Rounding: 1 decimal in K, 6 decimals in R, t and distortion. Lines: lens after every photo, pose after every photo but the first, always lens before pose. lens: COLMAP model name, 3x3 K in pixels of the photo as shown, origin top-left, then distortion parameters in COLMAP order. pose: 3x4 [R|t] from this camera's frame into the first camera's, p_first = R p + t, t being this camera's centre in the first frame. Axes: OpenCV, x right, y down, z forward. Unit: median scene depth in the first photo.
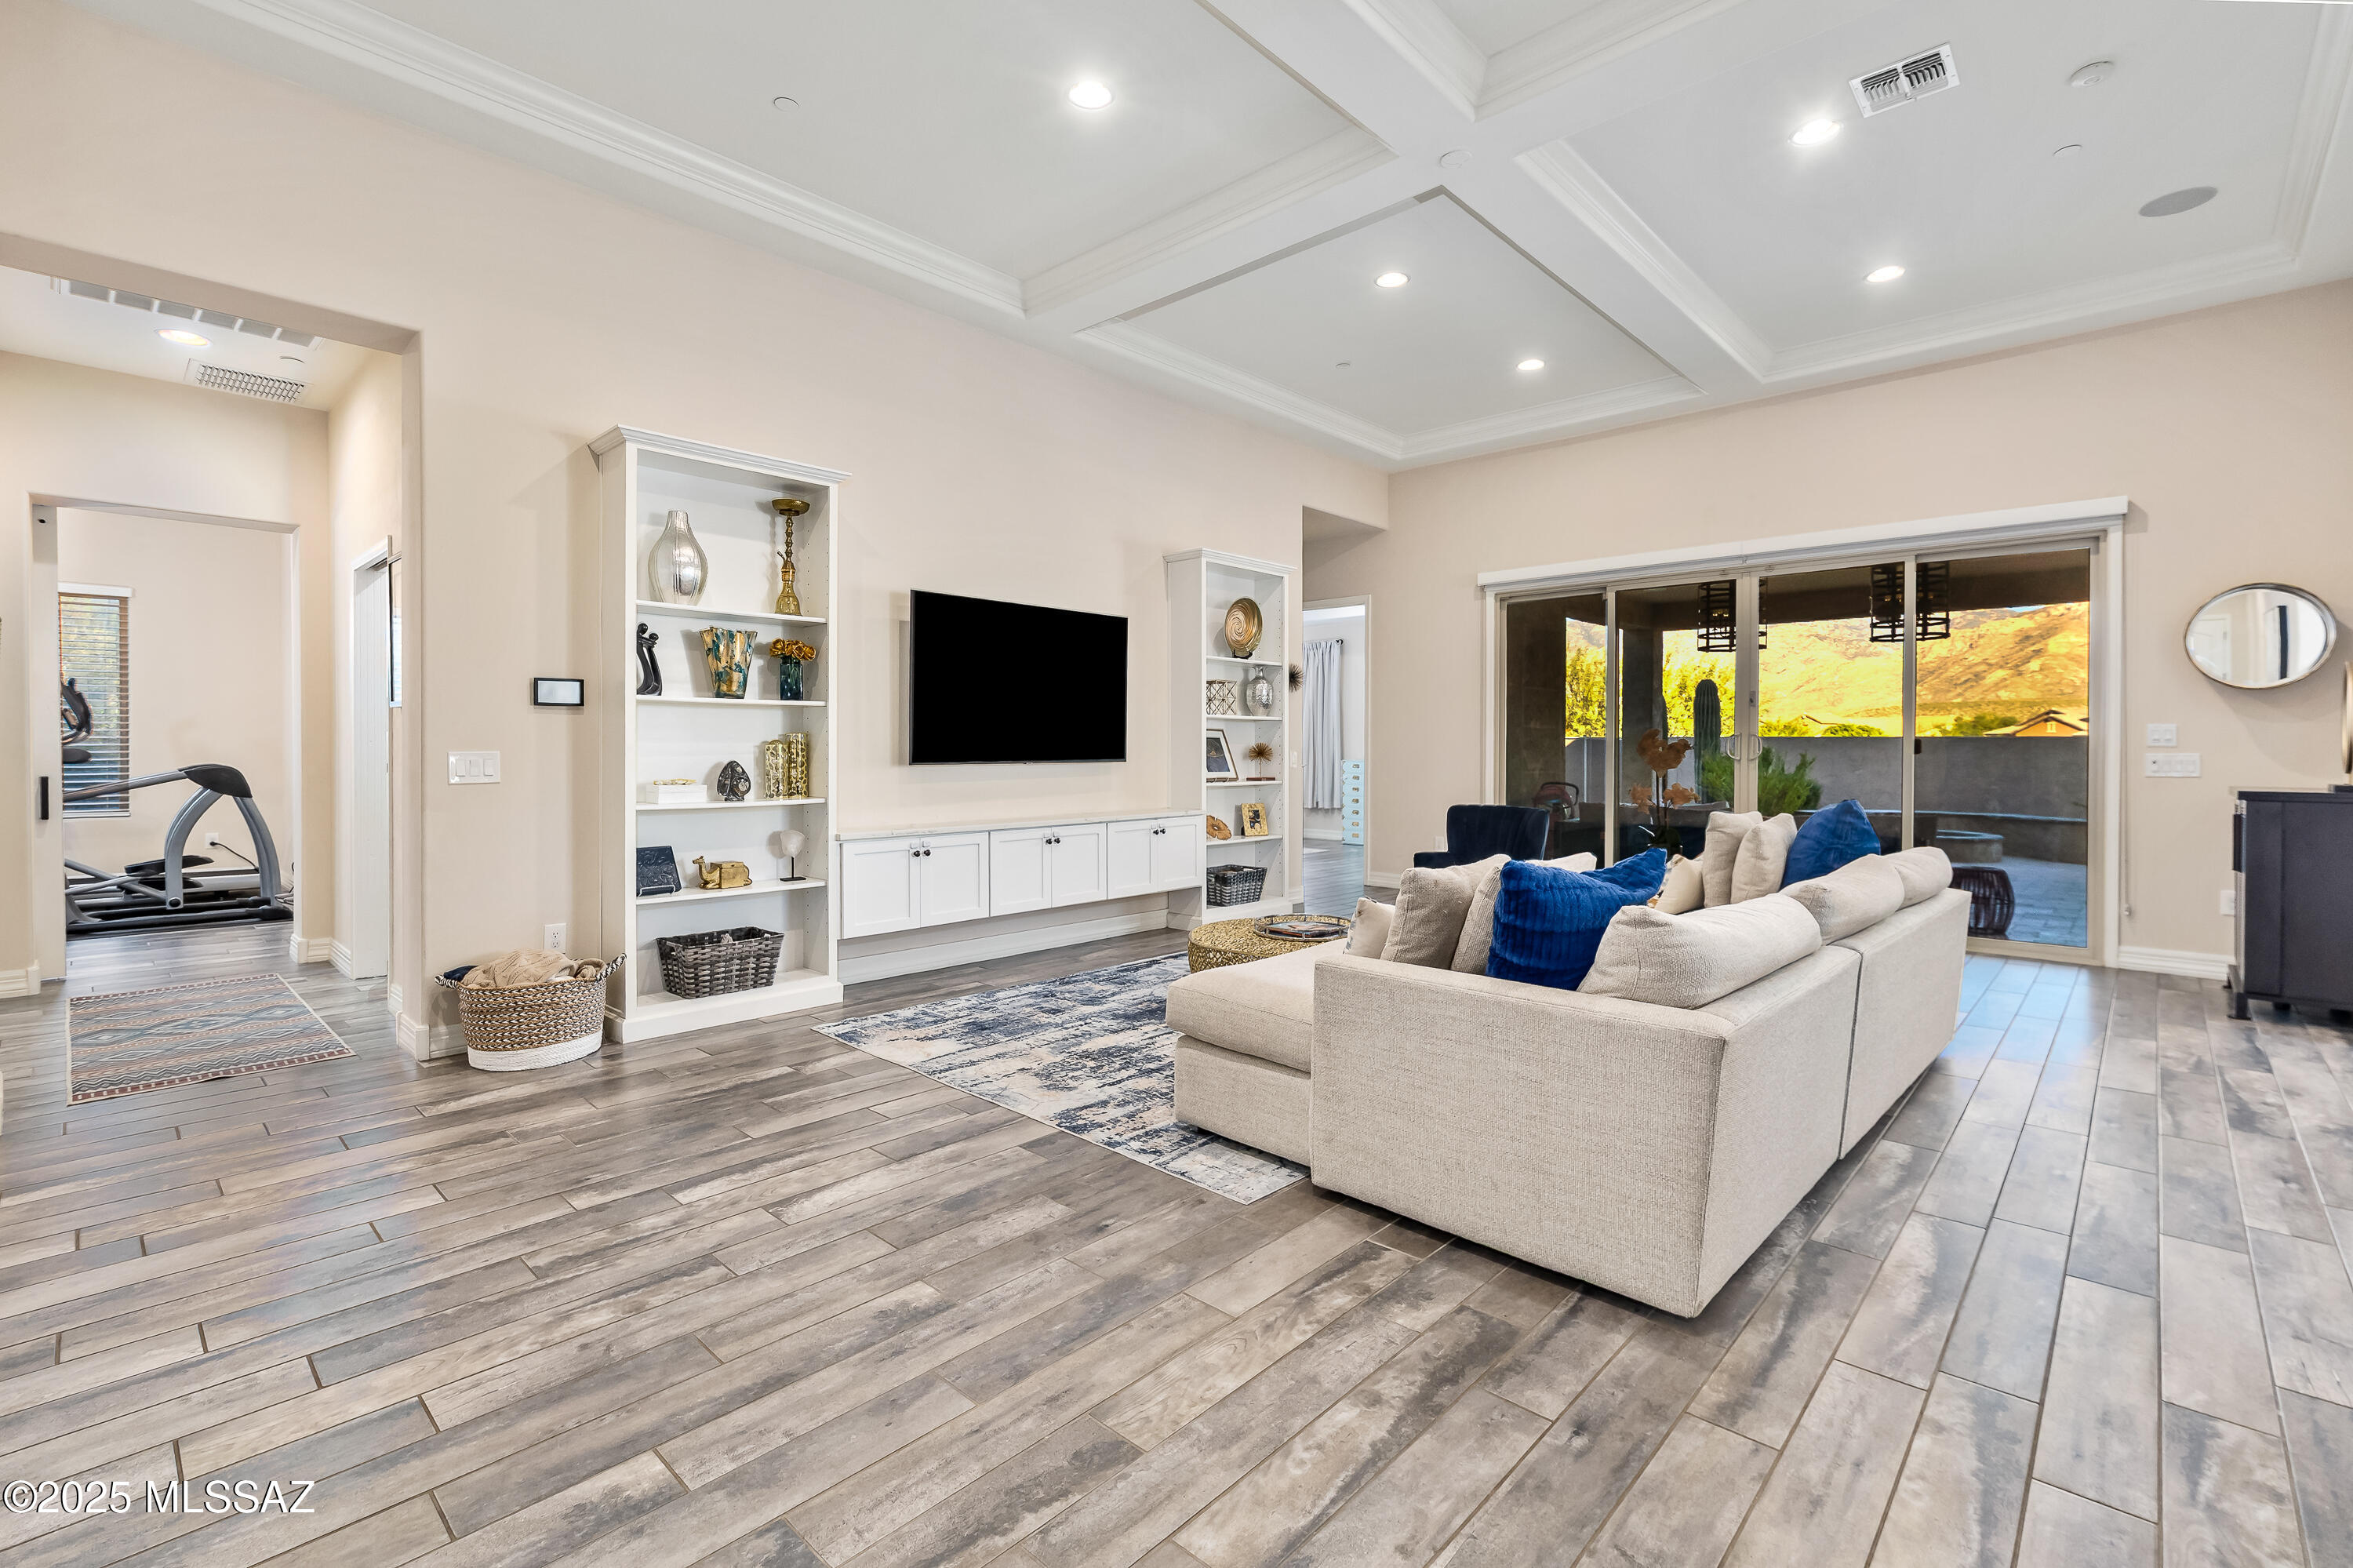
lens RADIAL K [[1047.4, 0, 1172.7], [0, 1047.4, 746.6], [0, 0, 1]] dist [0.002656, 0.000301]
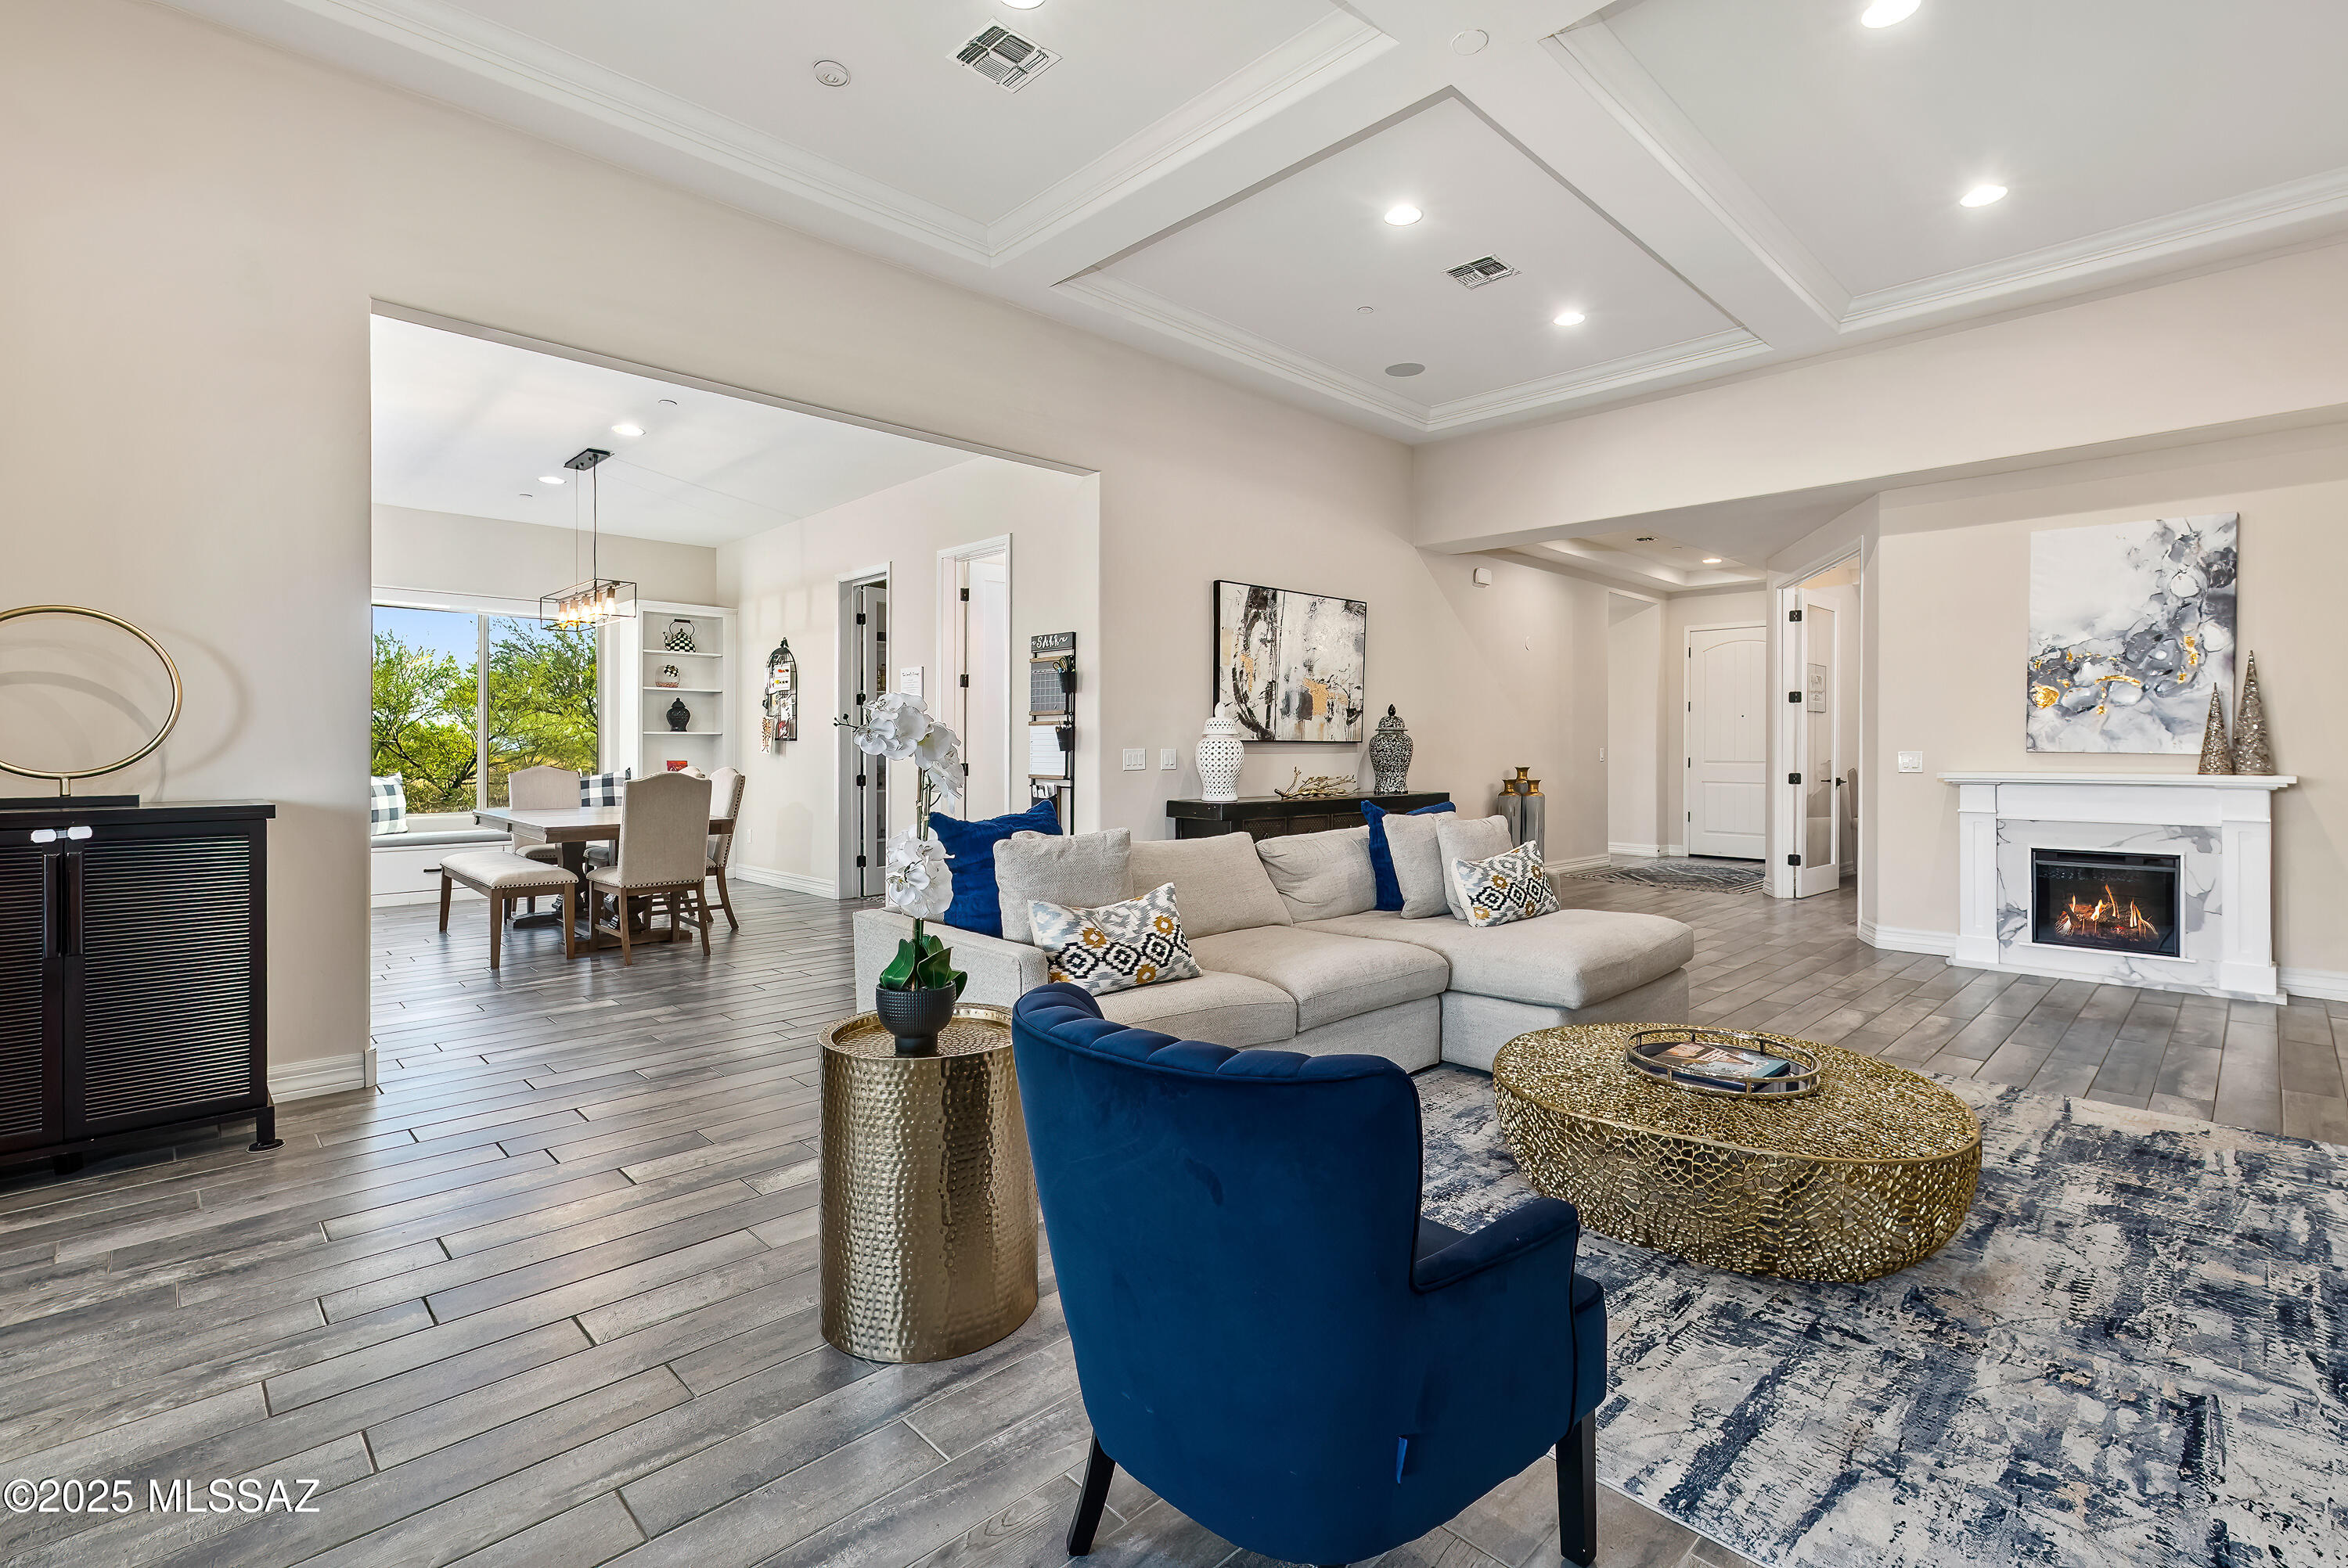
lens RADIAL K [[1047.1, 0, 1178.8], [0, 1047.1, 765.8], [0, 0, 1]] dist [0.000906, 0.000279]
pose [[-0.998566, -0.004276, 0.053371, 0.509580], [-0.003412, 0.999862, 0.016273, 0.004809], [-0.053433, 0.016067, -0.998442, 2.081404]]
